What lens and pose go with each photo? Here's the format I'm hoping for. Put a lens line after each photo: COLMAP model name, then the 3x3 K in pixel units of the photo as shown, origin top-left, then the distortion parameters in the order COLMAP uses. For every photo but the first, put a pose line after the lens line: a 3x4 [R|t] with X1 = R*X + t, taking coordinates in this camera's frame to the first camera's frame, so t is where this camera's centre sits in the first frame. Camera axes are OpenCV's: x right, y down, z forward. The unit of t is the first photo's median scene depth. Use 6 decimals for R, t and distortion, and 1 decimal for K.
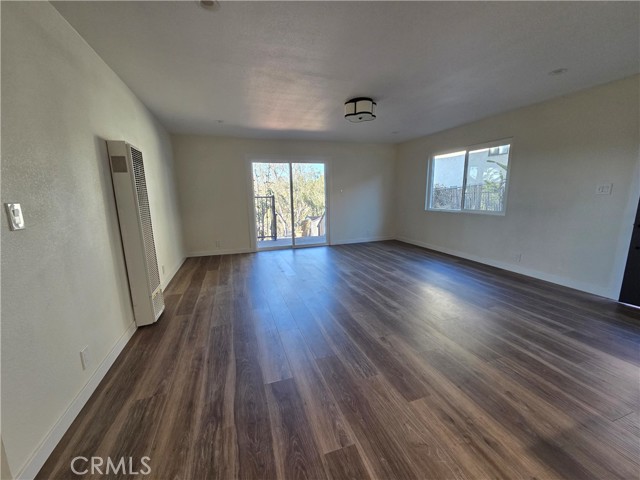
lens RADIAL K [[259.4, 0, 321.2], [0, 259.4, 238.8], [0, 0, 1]] dist [0.008762, -0.000066]
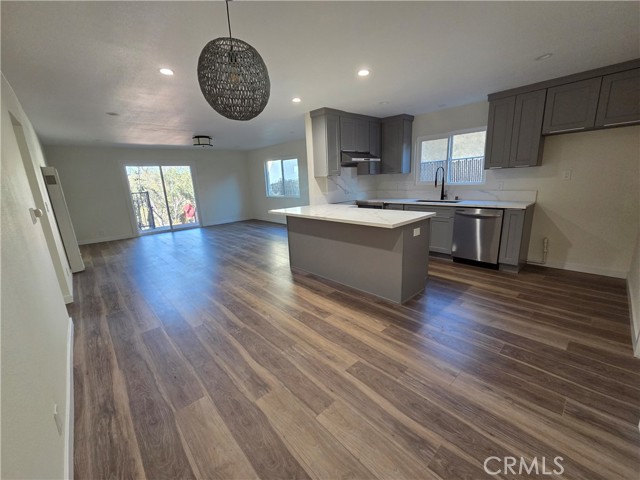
lens RADIAL K [[259.4, 0, 321.2], [0, 259.4, 238.8], [0, 0, 1]] dist [0.008762, -0.000066]
pose [[0.911893, -0.116577, 0.393525, 0.056722], [0.100980, 0.993066, 0.060190, 0.068501], [-0.397813, -0.015148, 0.917342, -0.488554]]
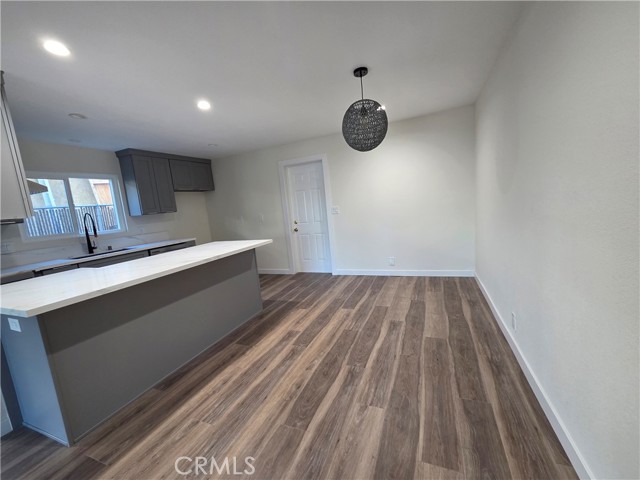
lens RADIAL K [[259.4, 0, 321.2], [0, 259.4, 238.8], [0, 0, 1]] dist [0.008762, -0.000066]
pose [[-0.740636, -0.004031, 0.671894, -1.254517], [0.220719, 0.943028, 0.248960, -0.685712], [-0.634619, 0.332688, -0.697551, 4.391827]]
